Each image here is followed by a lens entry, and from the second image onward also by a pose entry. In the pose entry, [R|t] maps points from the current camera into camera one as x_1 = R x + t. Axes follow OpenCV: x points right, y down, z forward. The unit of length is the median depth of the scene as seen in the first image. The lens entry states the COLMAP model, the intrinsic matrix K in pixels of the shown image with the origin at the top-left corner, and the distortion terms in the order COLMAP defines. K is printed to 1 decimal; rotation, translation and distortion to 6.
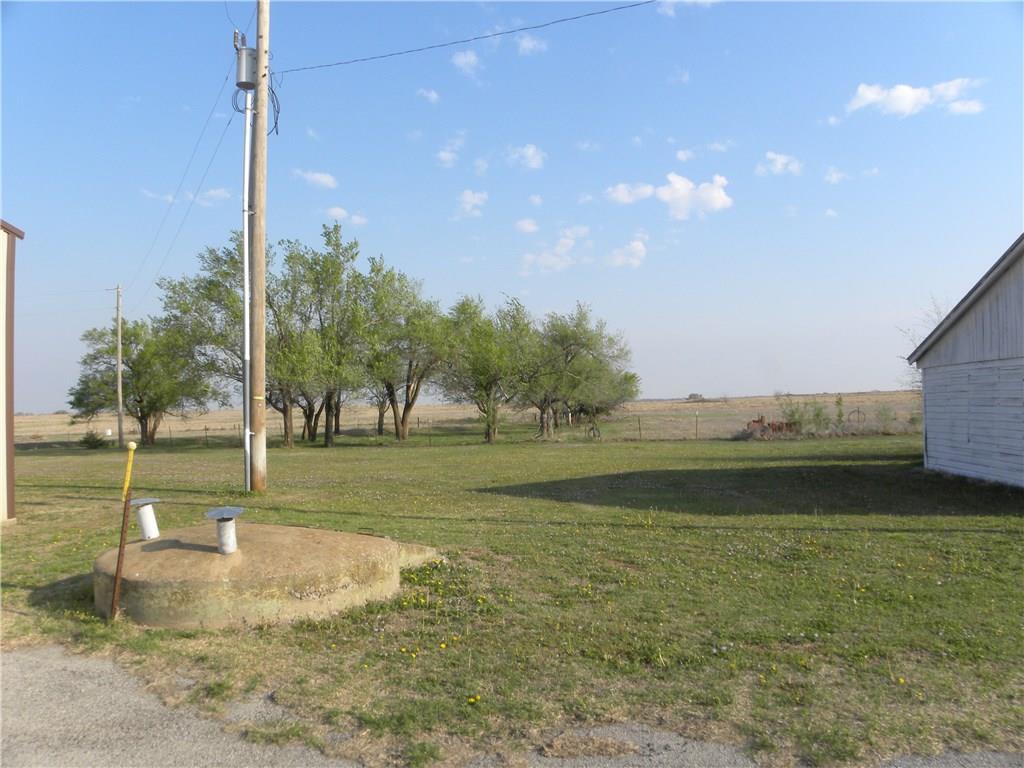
lens RADIAL K [[783.0, 0, 511.3], [0, 783.0, 381.6], [0, 0, 1]] dist [-0.111865, 0.017909]
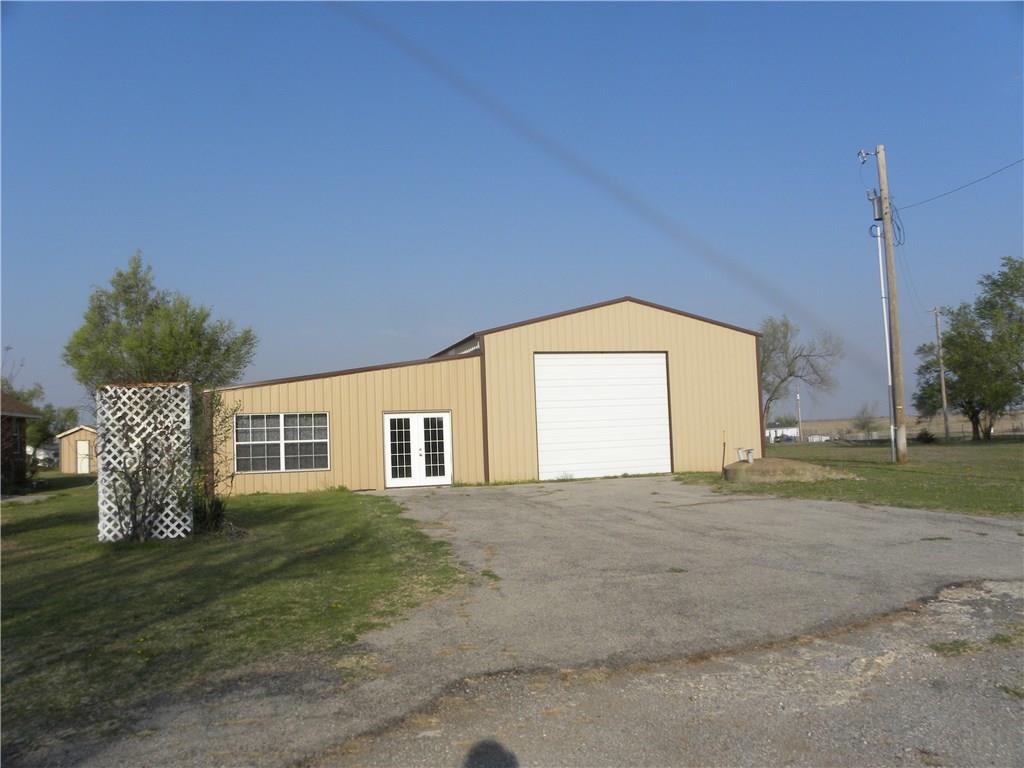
lens RADIAL K [[783.0, 0, 511.9], [0, 783.0, 382.6], [0, 0, 1]] dist [-0.111865, 0.017909]
pose [[0.460230, -0.045314, -0.886642, 0.216311], [0.047084, 0.998537, -0.026593, -0.007536], [0.886550, -0.029508, 0.461691, -0.144321]]
